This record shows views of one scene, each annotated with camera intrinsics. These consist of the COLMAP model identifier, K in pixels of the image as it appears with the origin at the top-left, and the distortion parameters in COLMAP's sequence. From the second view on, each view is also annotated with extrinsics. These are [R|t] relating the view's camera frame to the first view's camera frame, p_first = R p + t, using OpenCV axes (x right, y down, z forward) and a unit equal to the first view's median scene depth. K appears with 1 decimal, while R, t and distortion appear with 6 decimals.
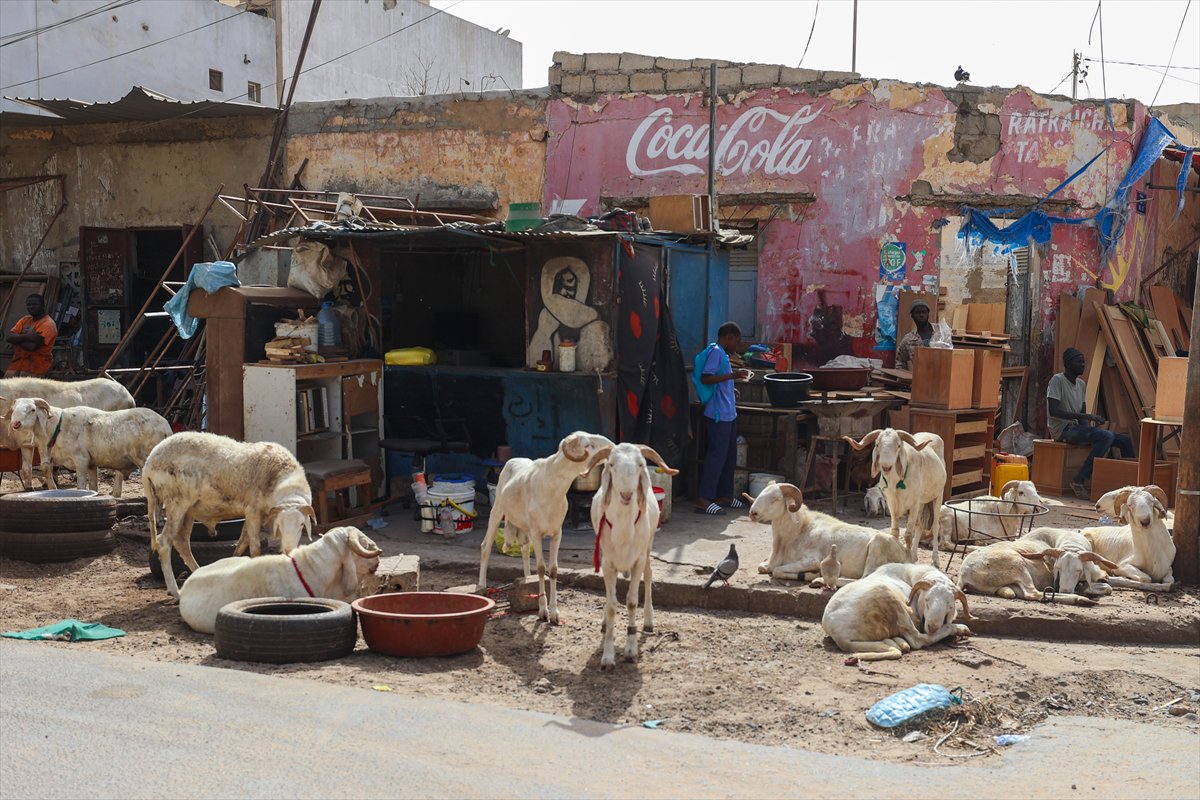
lens RADIAL K [[4403.1, 0, 600.0], [0, 4403.1, 400.0], [0, 0, 1]] dist [0.107608, 0.760795]
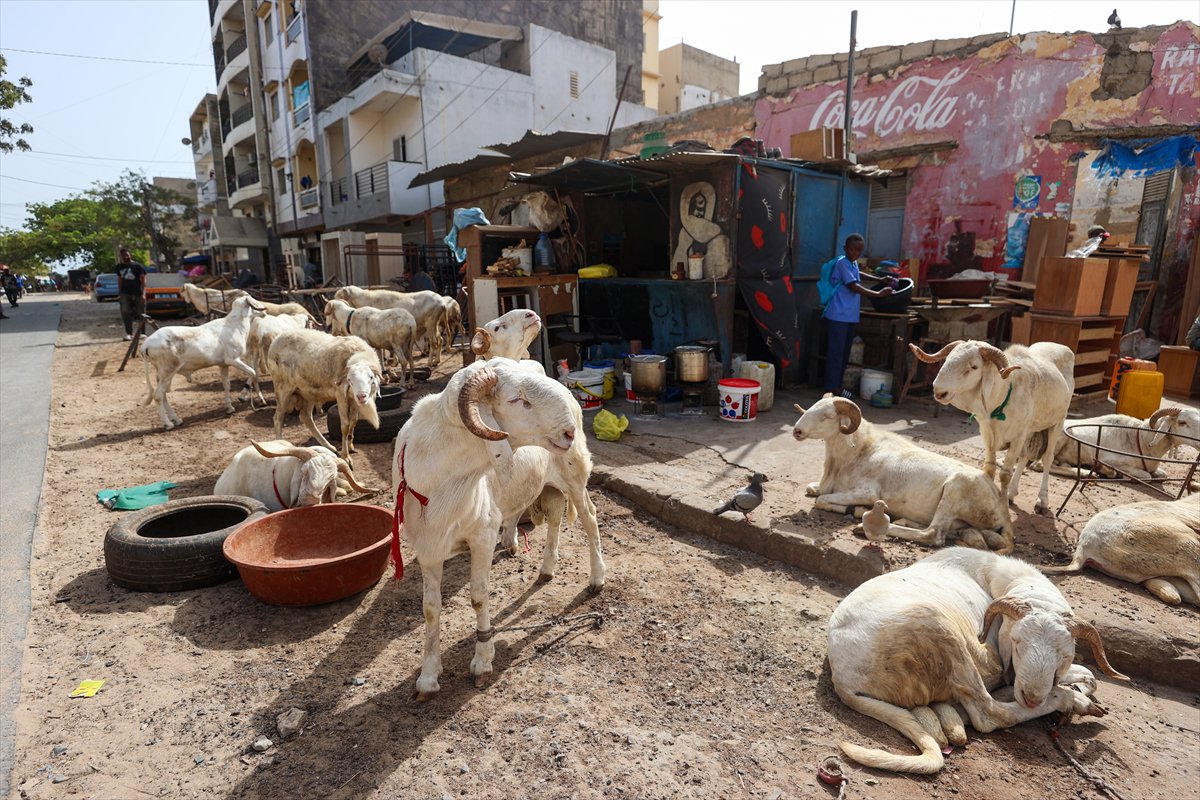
lens RADIAL K [[626.4, 0, 600.9], [0, 626.4, 403.5], [0, 0, 1]] dist [-0.046762, 0.016712]
pose [[0.852463, 0.081006, -0.516473, 0.058408], [-0.009799, 0.990225, 0.139137, 0.003409], [0.522695, -0.113548, 0.844924, 0.792505]]
